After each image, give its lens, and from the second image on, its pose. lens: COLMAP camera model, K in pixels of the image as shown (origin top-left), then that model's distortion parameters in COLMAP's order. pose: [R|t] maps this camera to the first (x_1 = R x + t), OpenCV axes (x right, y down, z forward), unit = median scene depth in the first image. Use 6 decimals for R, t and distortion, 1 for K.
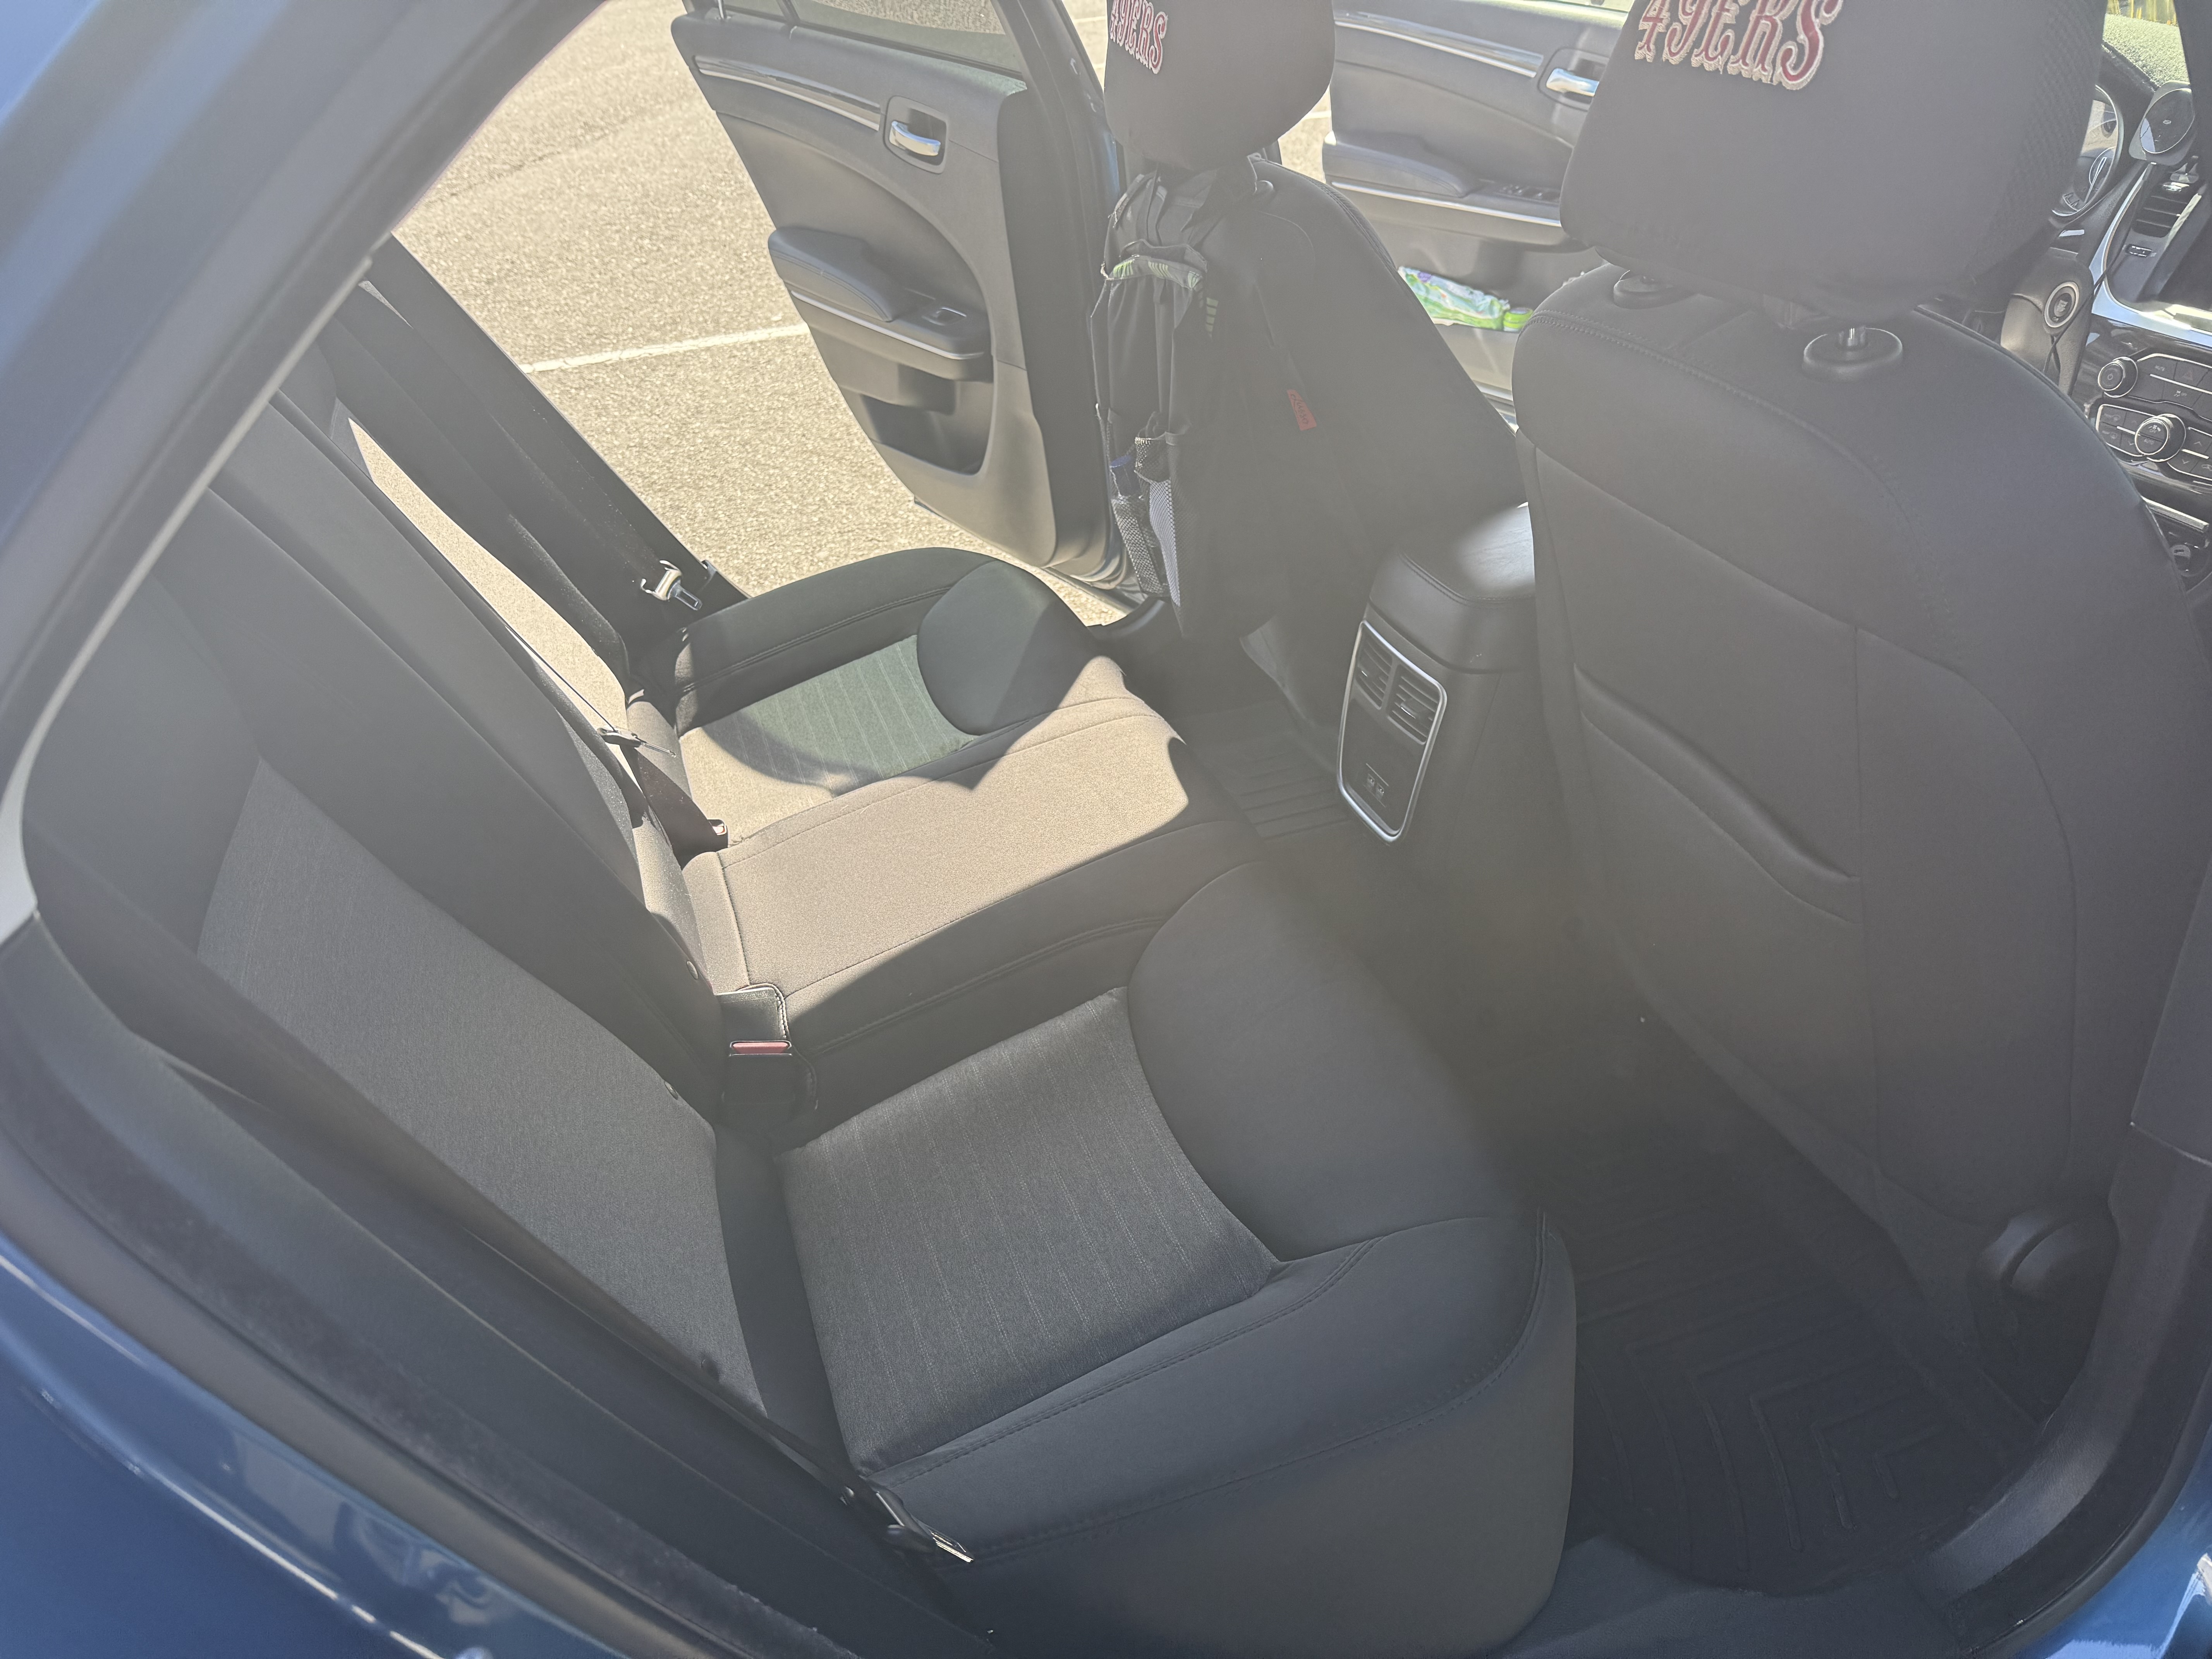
lens RADIAL K [[1577.5, 0, 1106.0], [0, 1577.5, 829.5], [0, 0, 1]] dist [0.132765, -0.000334]
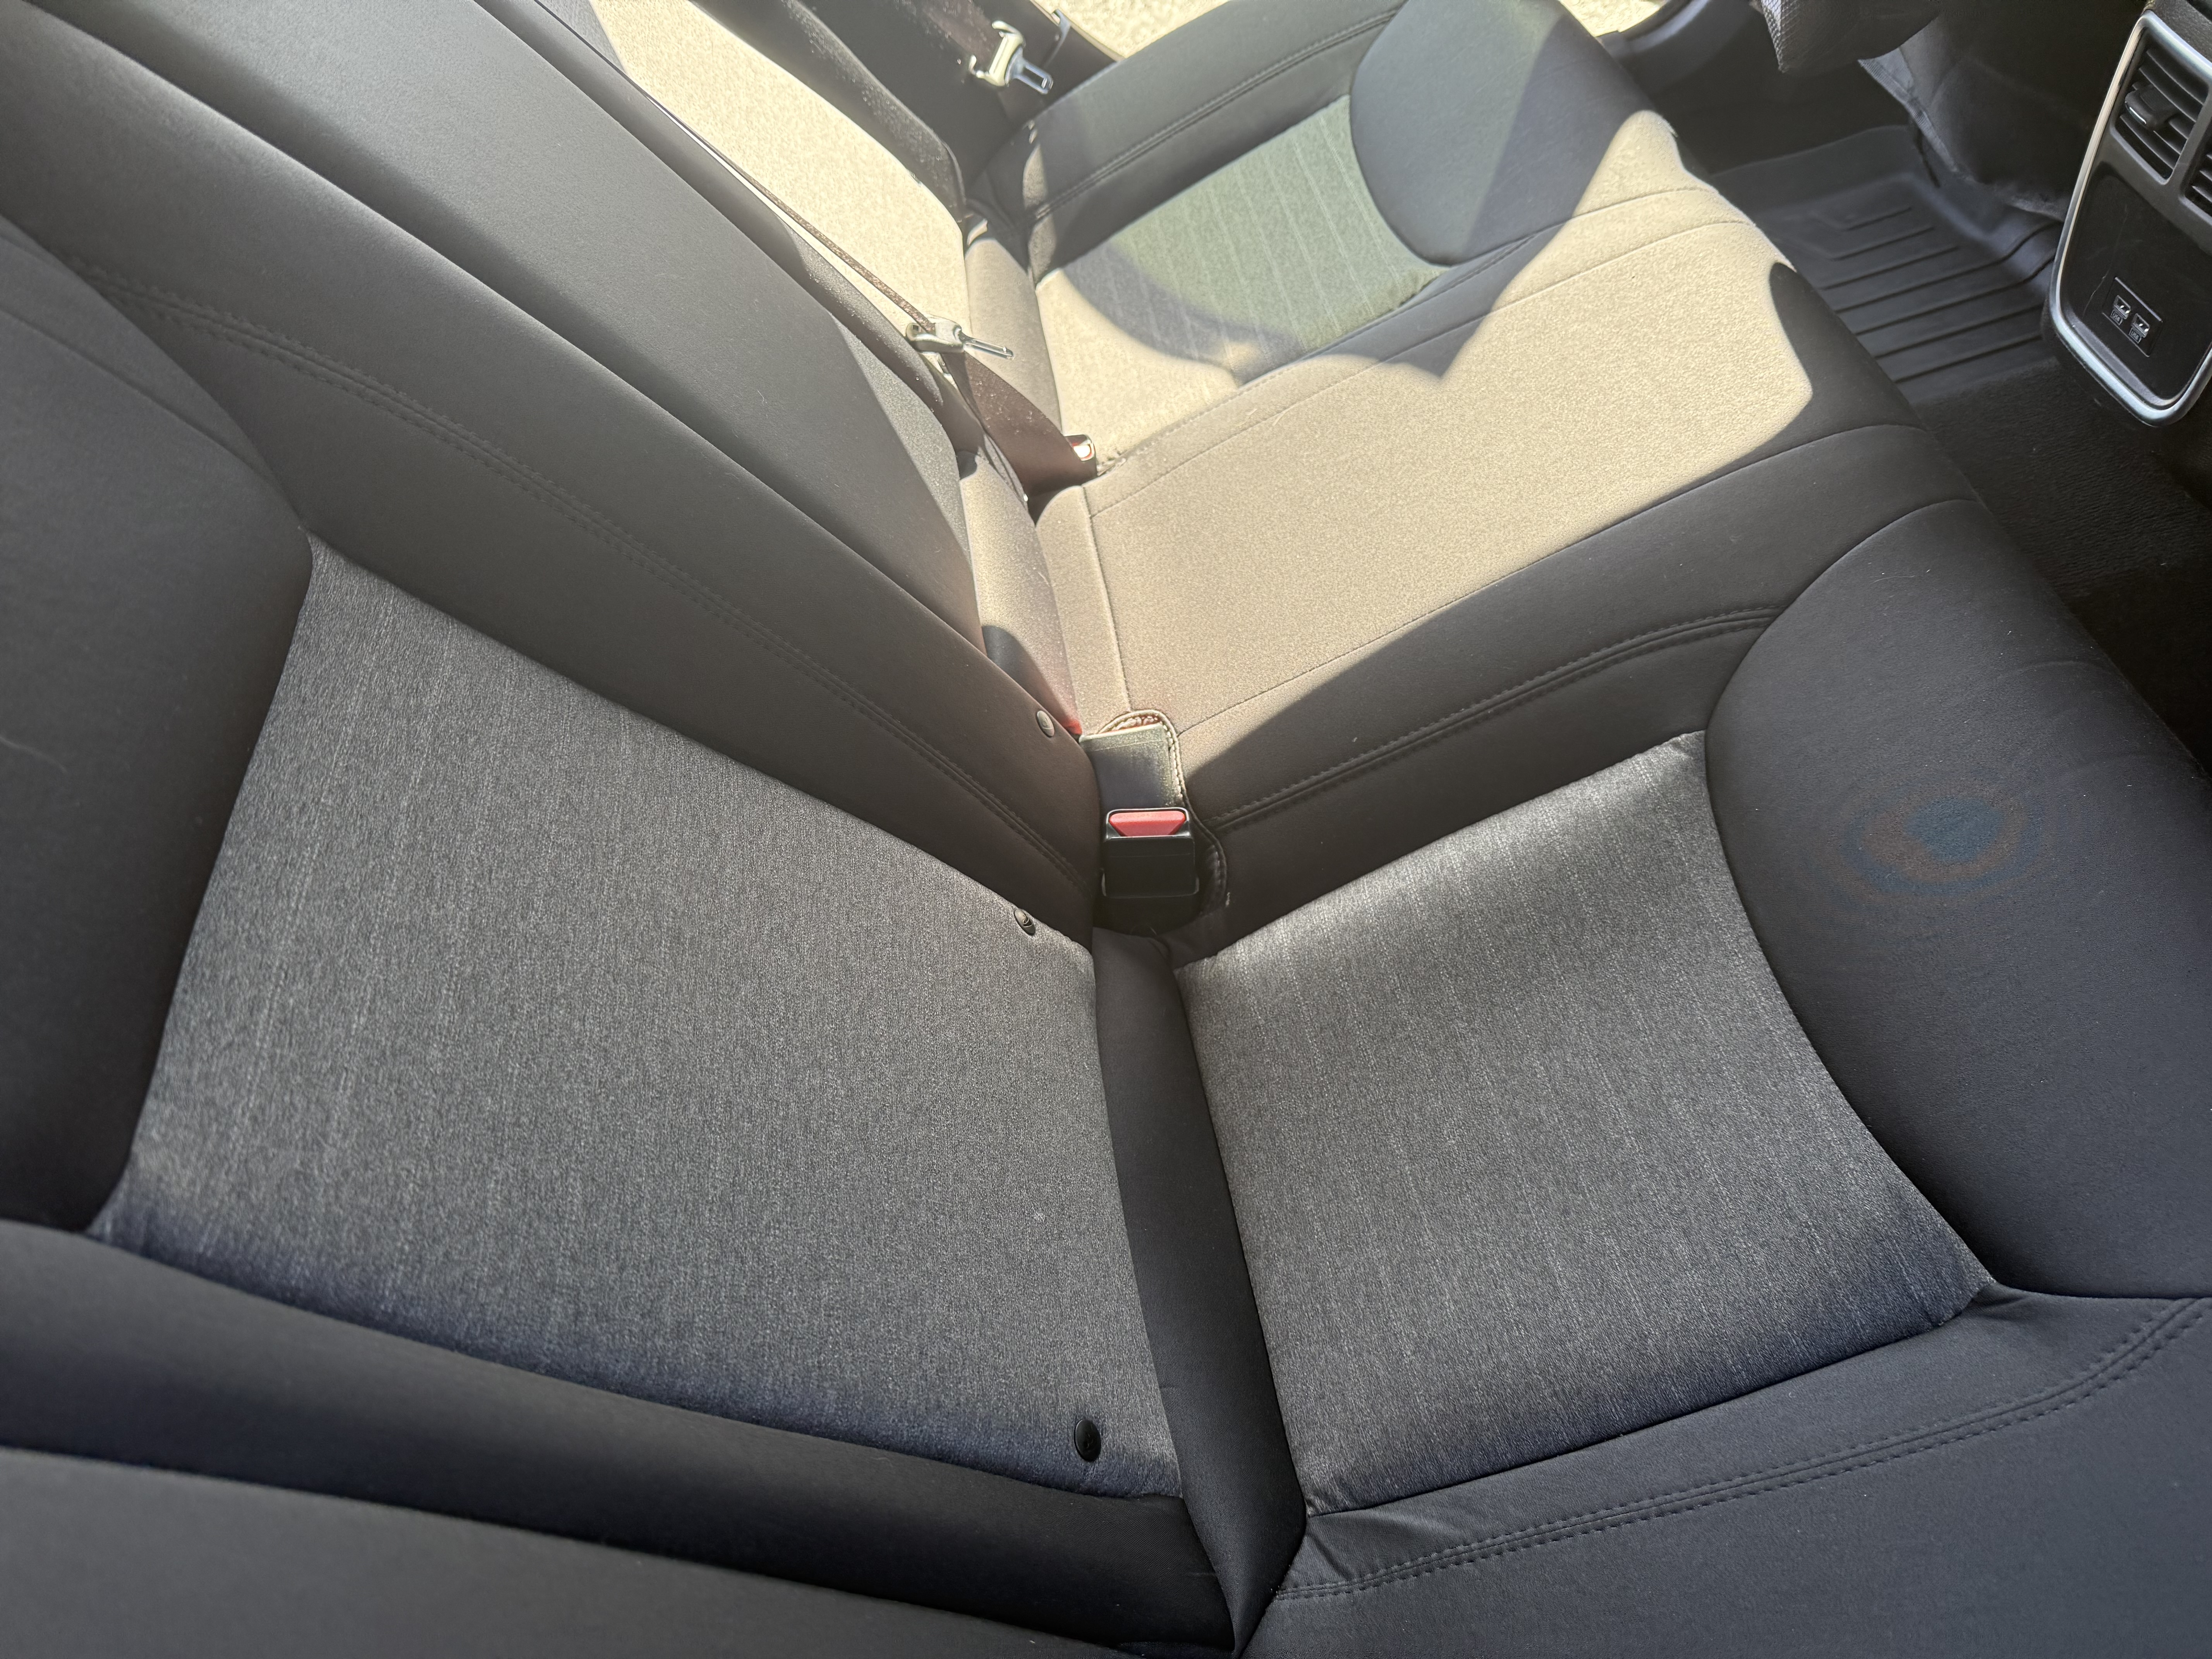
lens RADIAL K [[1527.8, 0, 1106.0], [0, 1527.8, 829.5], [0, 0, 1]] dist [0.049740, -0.055026]
pose [[0.963620, 0.021330, -0.266423, -0.043380], [0.075120, 0.935016, 0.346558, -0.078538], [0.256502, -0.353964, 0.899398, 0.310504]]
